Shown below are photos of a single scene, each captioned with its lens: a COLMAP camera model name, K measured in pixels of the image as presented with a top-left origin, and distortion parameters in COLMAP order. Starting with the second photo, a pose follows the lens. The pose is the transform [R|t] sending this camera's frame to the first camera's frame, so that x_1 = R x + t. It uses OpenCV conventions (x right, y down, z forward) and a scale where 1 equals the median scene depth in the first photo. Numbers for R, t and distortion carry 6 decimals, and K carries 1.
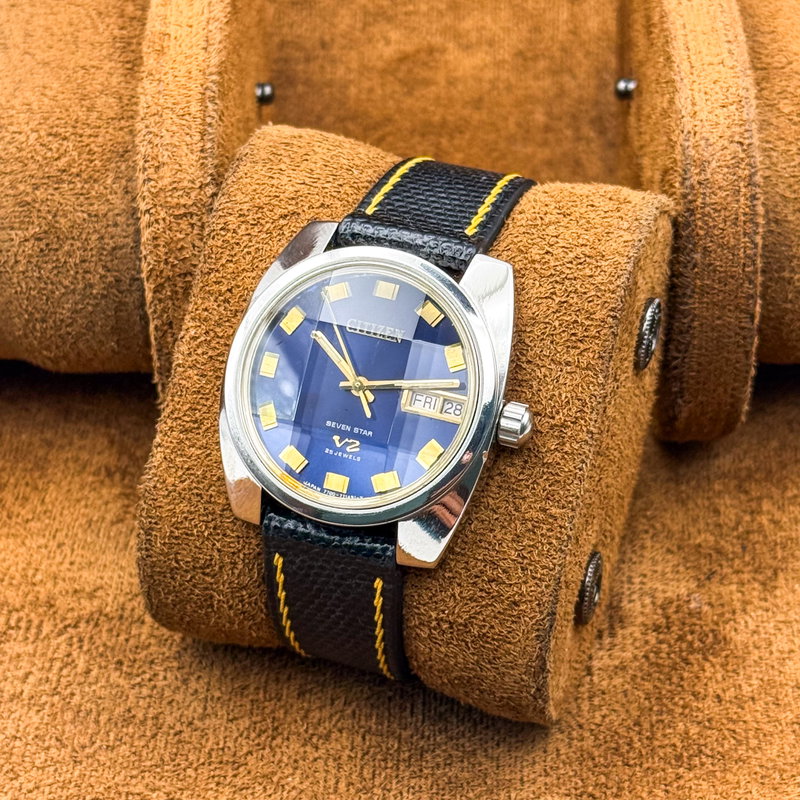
lens RADIAL K [[1934.8, 0, 386.9], [0, 1934.8, 466.5], [0, 0, 1]] dist [0.381289, 0.075101]
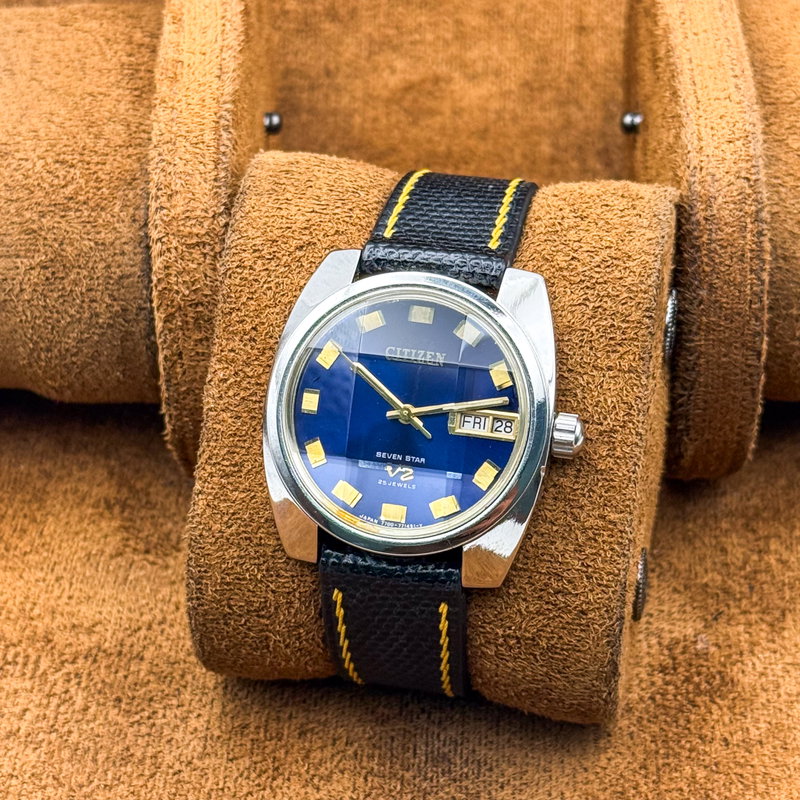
lens RADIAL K [[1934.8, 0, 386.9], [0, 1934.8, 466.5], [0, 0, 1]] dist [0.381289, 0.075101]
pose [[0.989222, -0.112496, 0.093720, -0.115837], [0.109512, 0.993318, 0.036412, -0.050150], [-0.097190, -0.025756, 0.994933, 0.013680]]
